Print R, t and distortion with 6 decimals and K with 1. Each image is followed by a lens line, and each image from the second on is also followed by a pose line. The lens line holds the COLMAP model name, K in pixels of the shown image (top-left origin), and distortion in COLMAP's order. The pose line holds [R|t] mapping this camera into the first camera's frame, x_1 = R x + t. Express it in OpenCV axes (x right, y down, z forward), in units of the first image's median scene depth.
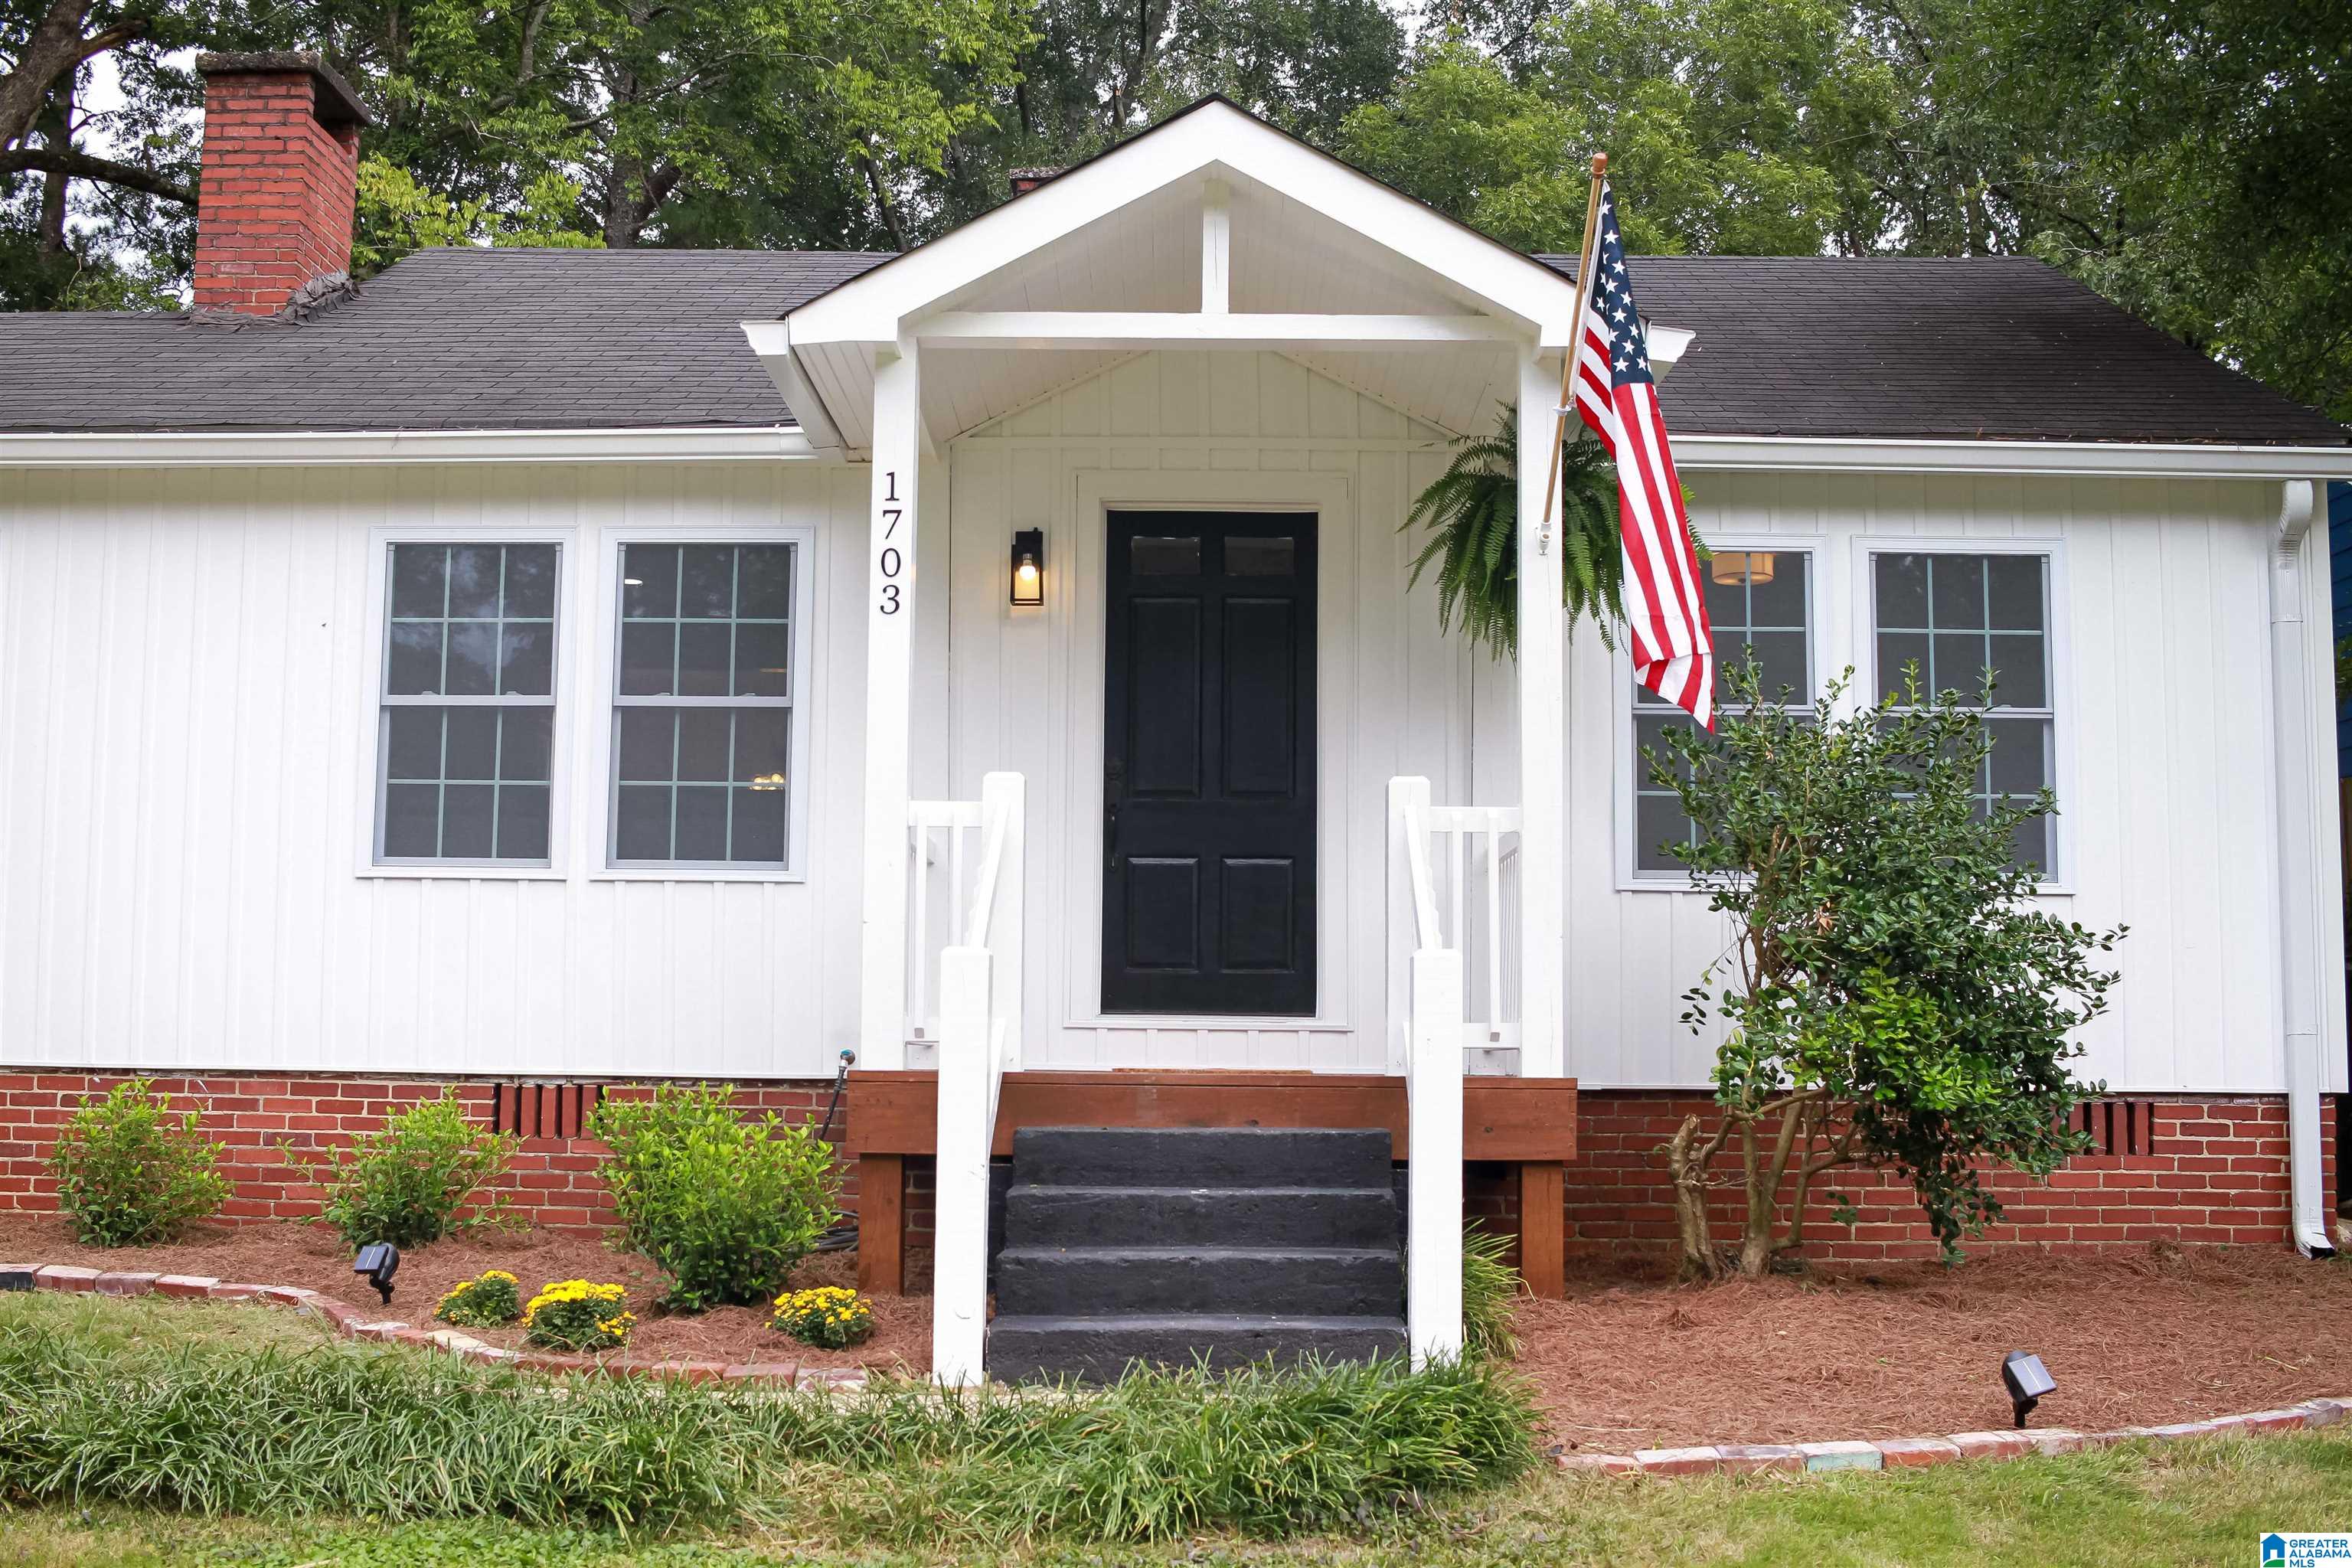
lens RADIAL K [[2709.5, 0, 1364.1], [0, 2709.5, 774.5], [0, 0, 1]] dist [-0.105225, 0.039296]
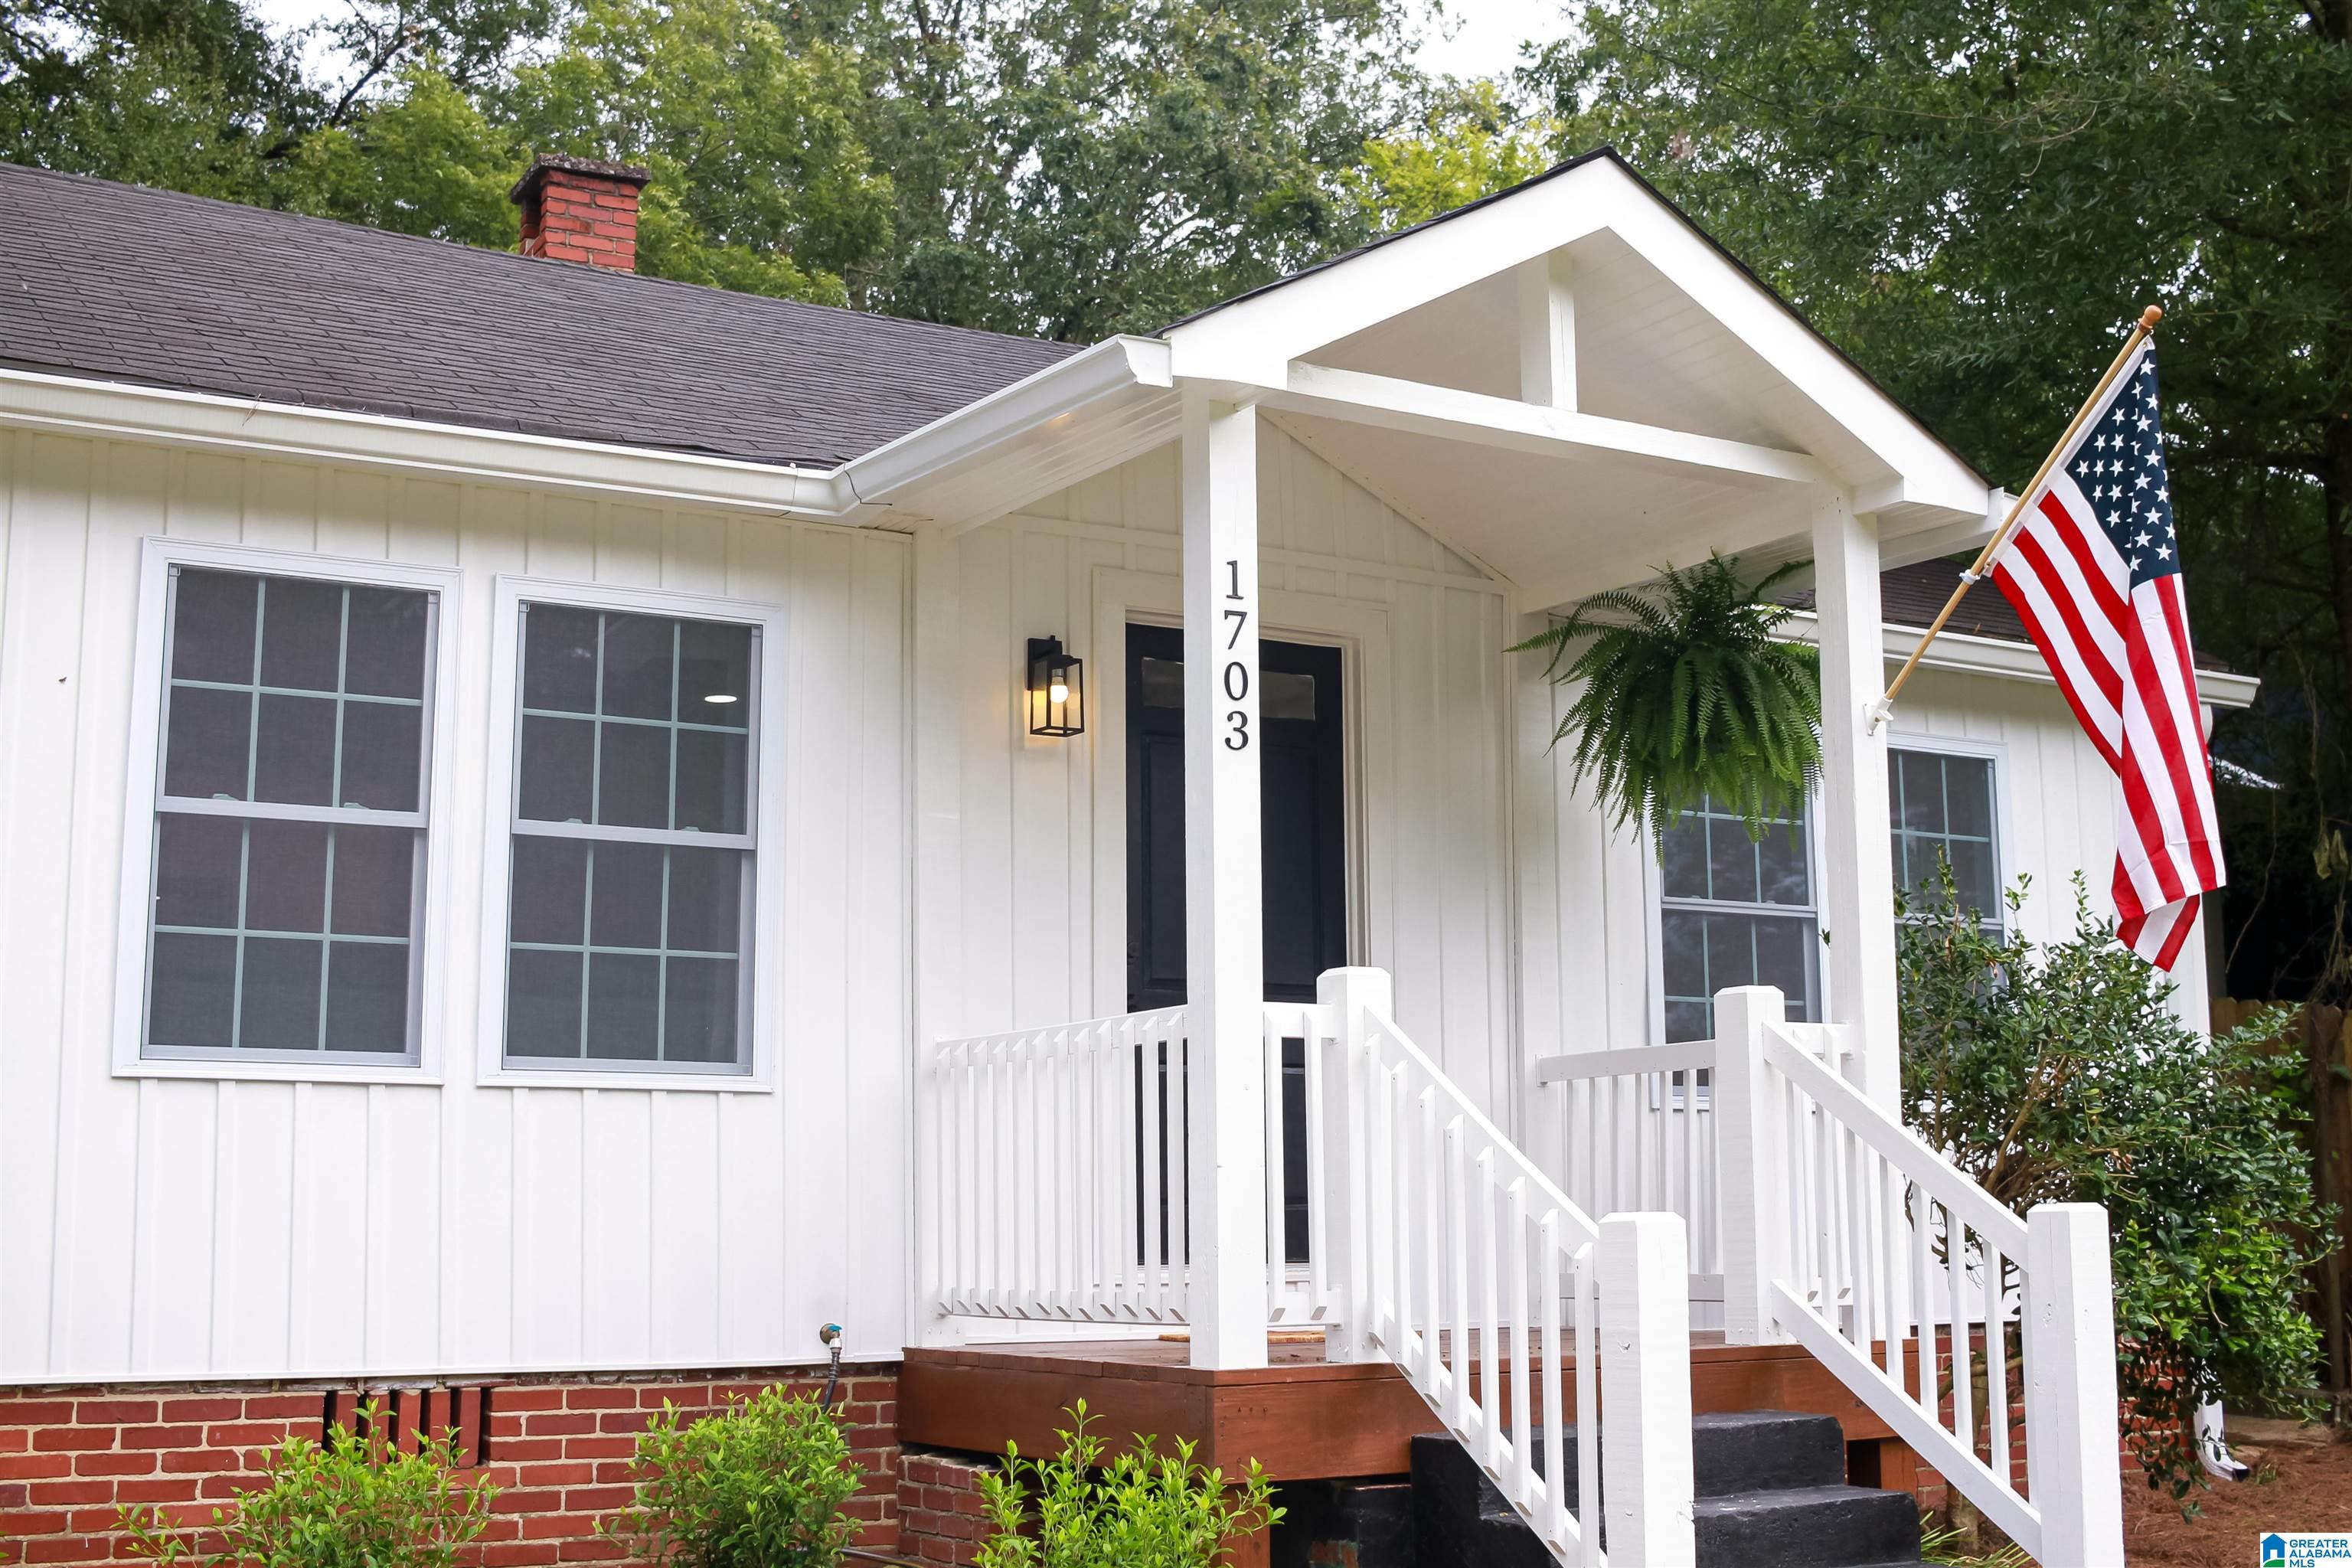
lens RADIAL K [[2799.7, 0, 1217.7], [0, 2799.7, 725.1], [0, 0, 1]] dist [-0.124635, 0.111414]
pose [[0.853319, 0.075187, 0.515939, -0.495734], [-0.040371, 0.996105, -0.078390, -0.004607], [-0.519823, 0.046063, 0.853031, 0.292560]]
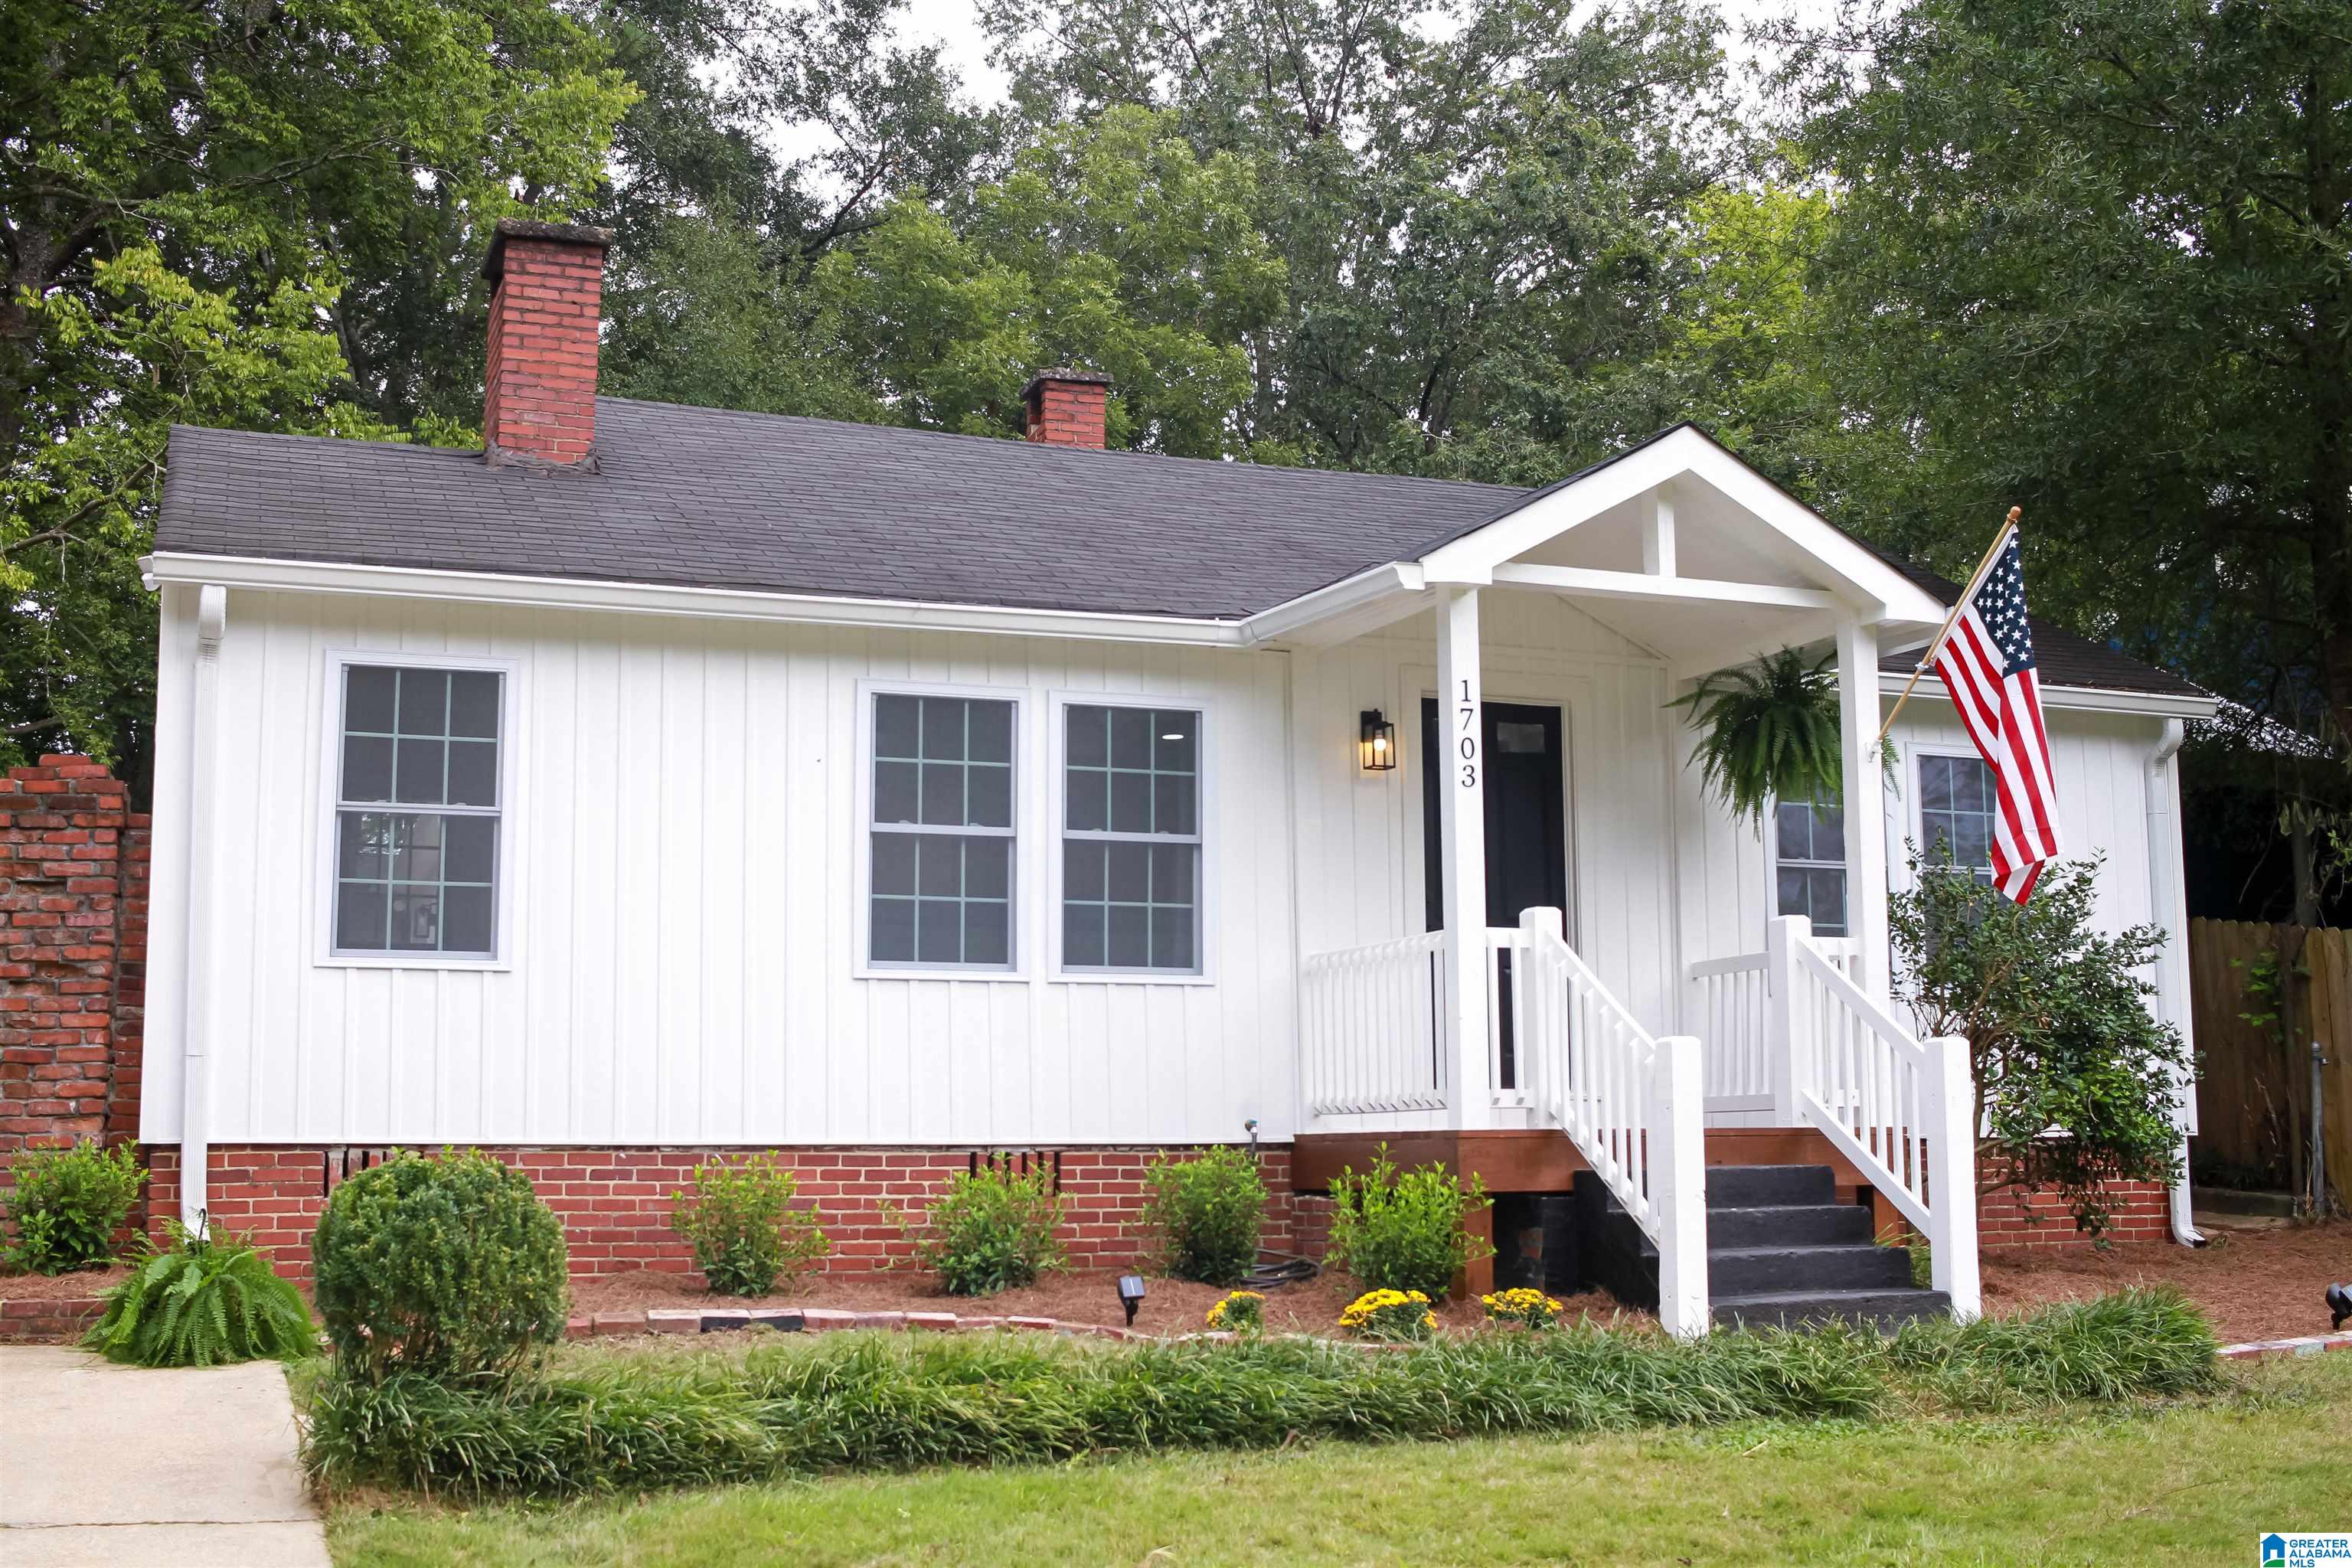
lens RADIAL K [[2799.7, 0, 1217.7], [0, 2799.7, 725.1], [0, 0, 1]] dist [-0.124635, 0.111414]
pose [[0.922366, 0.044189, 0.383782, -0.701800], [-0.026088, 0.998293, -0.052245, -0.012436], [-0.385435, 0.038177, 0.921945, -0.193226]]
